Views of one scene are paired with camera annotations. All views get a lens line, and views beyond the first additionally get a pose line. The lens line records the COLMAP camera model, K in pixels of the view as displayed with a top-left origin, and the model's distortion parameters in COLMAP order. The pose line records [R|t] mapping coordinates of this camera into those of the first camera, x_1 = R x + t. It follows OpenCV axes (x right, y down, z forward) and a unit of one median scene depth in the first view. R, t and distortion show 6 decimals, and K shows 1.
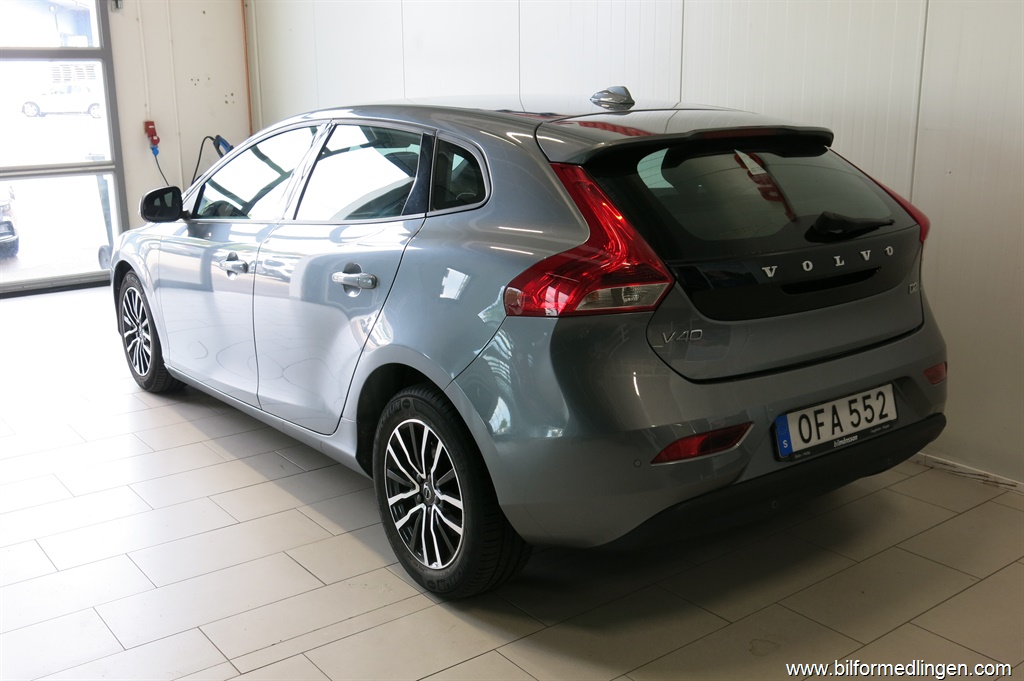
lens RADIAL K [[1028.0, 0, 512.0], [0, 1028.0, 340.5], [0, 0, 1]] dist [0.002061, 0.009314]
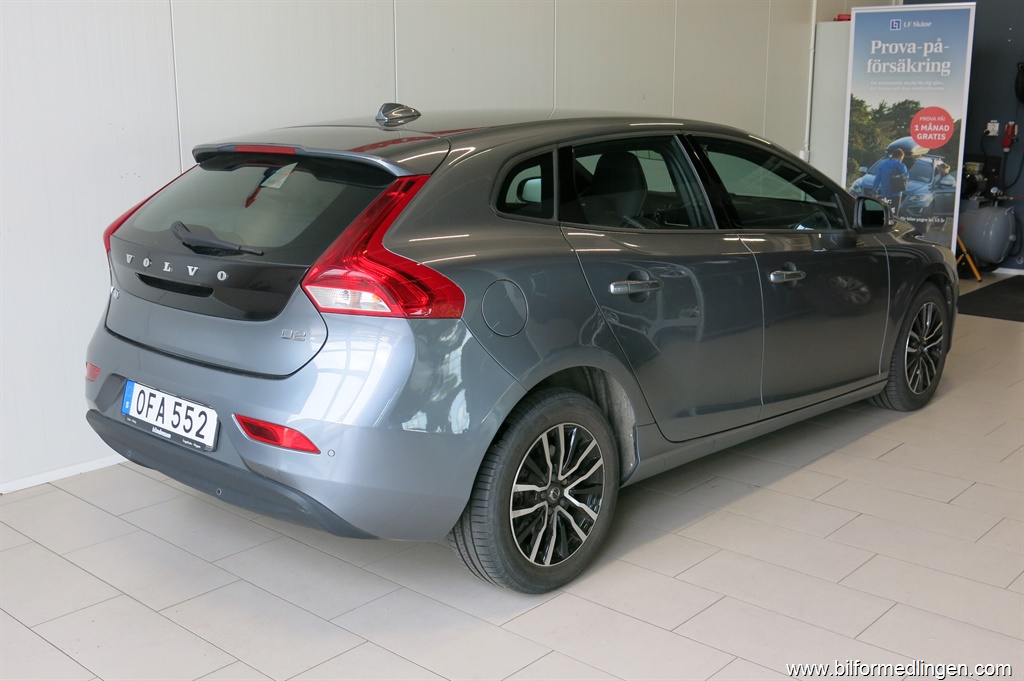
lens RADIAL K [[1117.0, 0, 512.0], [0, 1117.0, 340.5], [0, 0, 1]] dist [0.109498, -0.904191]
pose [[0.189875, 0.222447, -0.956276, 0.862617], [-0.240705, 0.954817, 0.174314, -0.166837], [0.951845, 0.197082, 0.234840, 0.605439]]
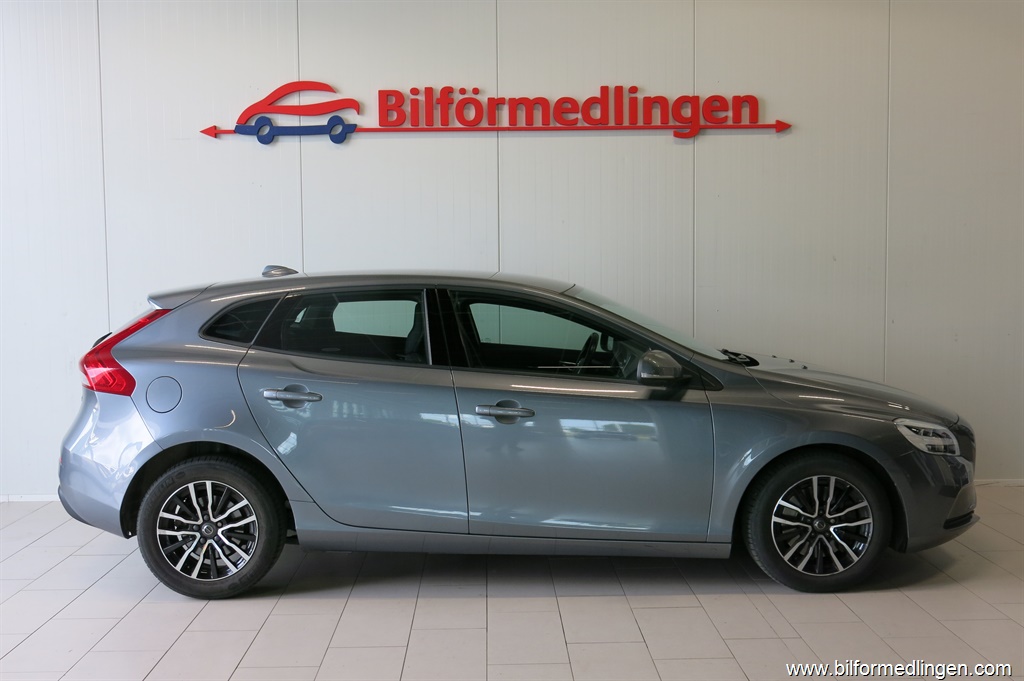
lens RADIAL K [[1106.7, 0, 512.0], [0, 1106.7, 317.7], [0, 0, 1]] dist [0.000201, -0.004635]
pose [[-0.594321, 0.048860, -0.802742, 0.837789], [-0.182817, 0.963813, 0.194015, -0.488159], [0.783173, 0.262063, -0.563882, 1.973278]]
